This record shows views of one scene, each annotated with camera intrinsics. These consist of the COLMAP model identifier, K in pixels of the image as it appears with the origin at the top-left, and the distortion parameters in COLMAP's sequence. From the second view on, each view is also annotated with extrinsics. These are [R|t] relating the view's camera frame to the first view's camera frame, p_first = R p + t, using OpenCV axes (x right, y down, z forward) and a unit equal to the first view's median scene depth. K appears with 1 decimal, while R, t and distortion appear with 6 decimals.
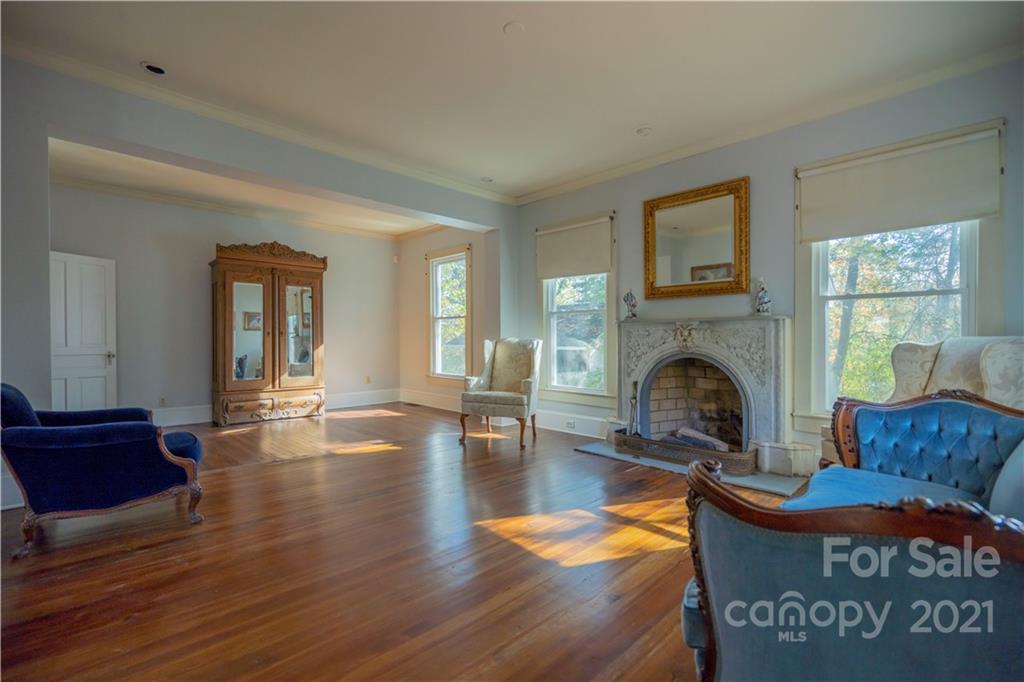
lens RADIAL K [[462.0, 0, 513.6], [0, 462.0, 339.4], [0, 0, 1]] dist [-0.001533, 0.001163]
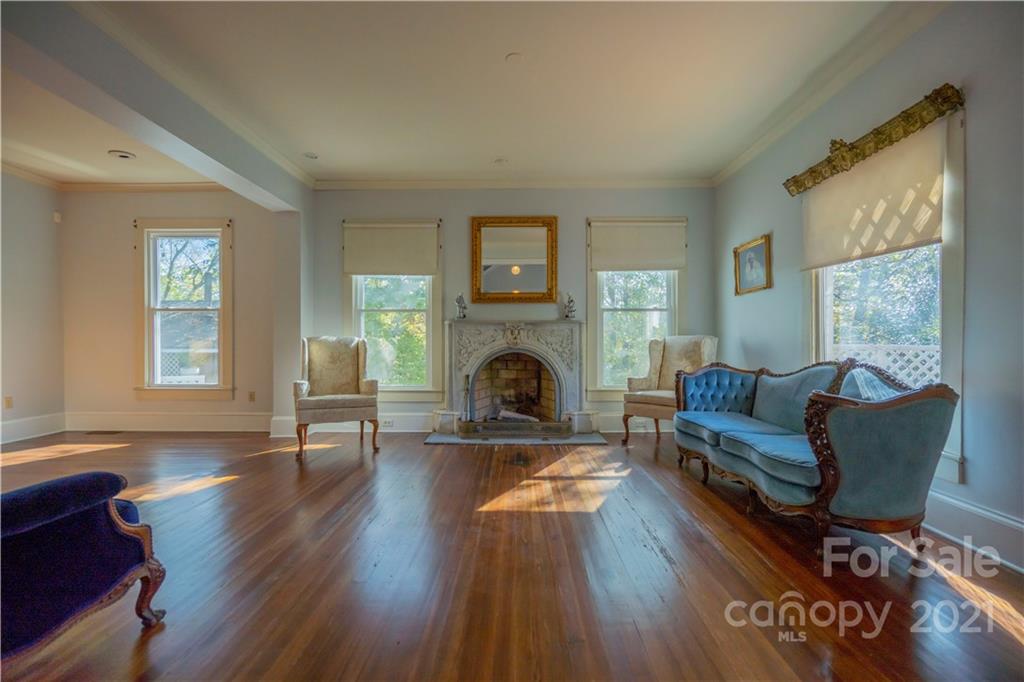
lens RADIAL K [[462.0, 0, 518.3], [0, 462.0, 334.3], [0, 0, 1]] dist [-0.001533, 0.001163]
pose [[0.702574, 0.010359, 0.711536, -0.447997], [0.002698, 0.999848, -0.017221, 0.011615], [-0.711606, 0.014019, 0.702439, 0.117658]]
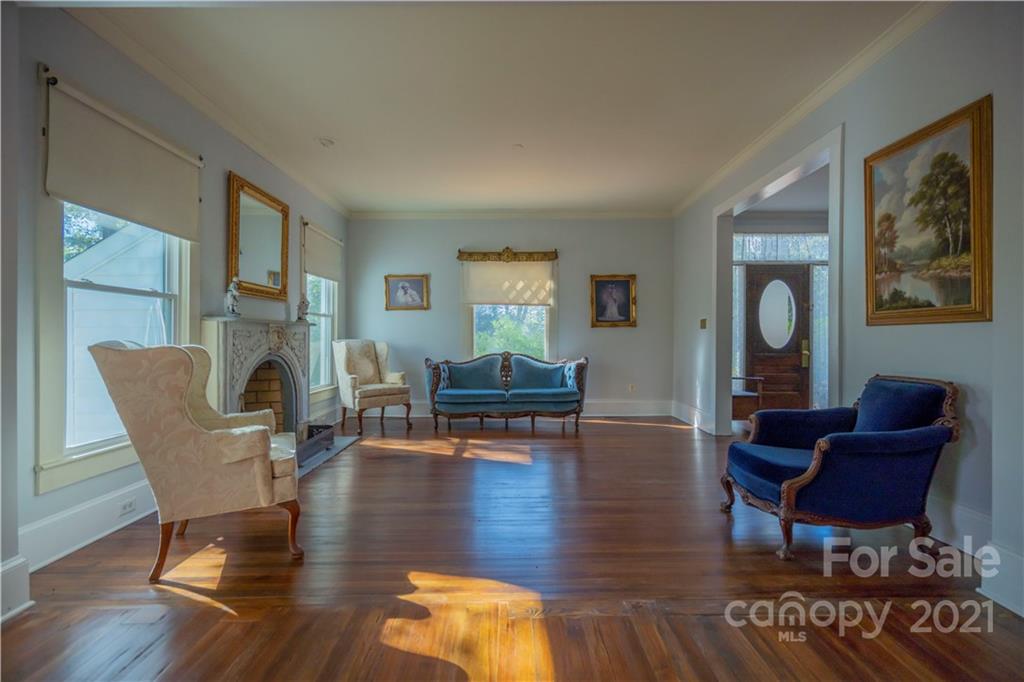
lens RADIAL K [[462.0, 0, 516.2], [0, 462.0, 344.7], [0, 0, 1]] dist [-0.001533, 0.001163]
pose [[-0.721542, -0.001153, 0.692369, -0.637105], [0.009798, 0.999881, 0.011876, 0.000043], [-0.692301, 0.015353, -0.721446, 1.239592]]
